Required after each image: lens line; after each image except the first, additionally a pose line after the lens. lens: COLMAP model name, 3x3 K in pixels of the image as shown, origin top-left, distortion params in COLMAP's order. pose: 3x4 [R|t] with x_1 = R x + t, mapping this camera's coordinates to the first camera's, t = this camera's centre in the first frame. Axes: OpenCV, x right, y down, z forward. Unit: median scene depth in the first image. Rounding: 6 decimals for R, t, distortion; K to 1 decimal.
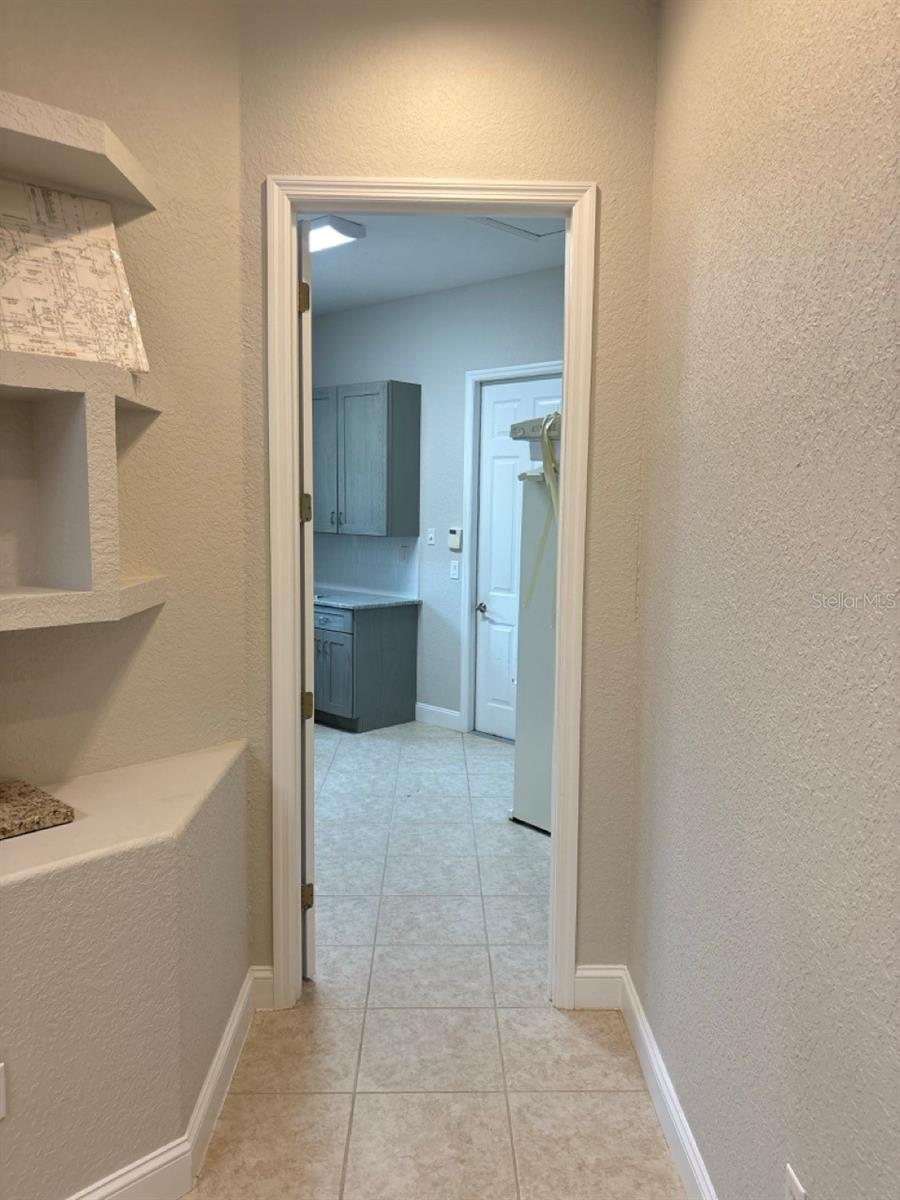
lens RADIAL K [[906.6, 0, 452.5], [0, 906.6, 602.5], [0, 0, 1]] dist [0.040141, -0.032008]
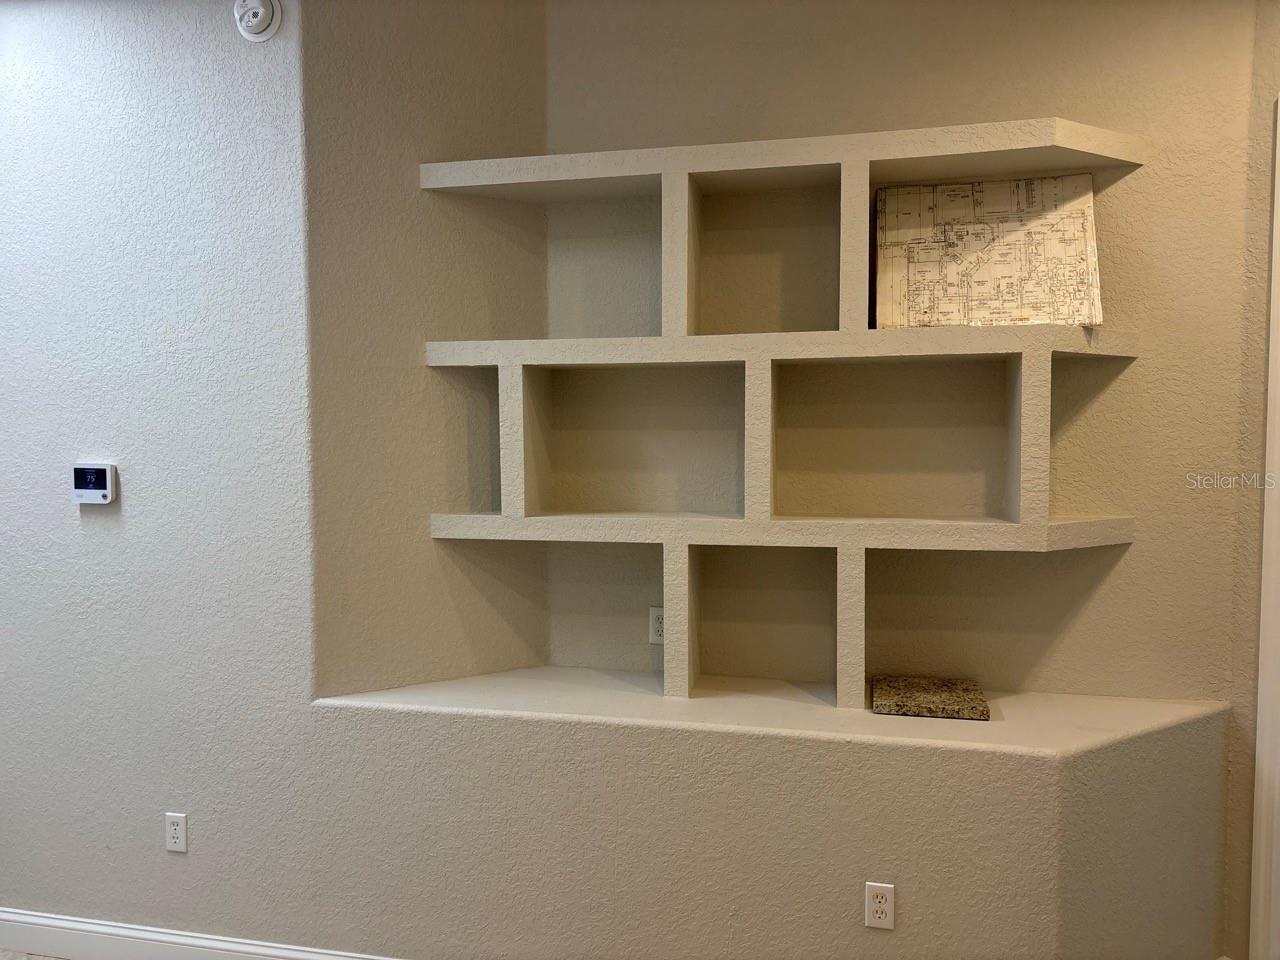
lens RADIAL K [[967.0, 0, 646.9], [0, 967.0, 489.9], [0, 0, 1]] dist [0.040141, -0.032008]
pose [[0.509113, 0.037051, -0.859902, 0.395938], [-0.085854, 0.996276, -0.007903, -0.004779], [0.856407, 0.077850, 0.510399, -0.023886]]
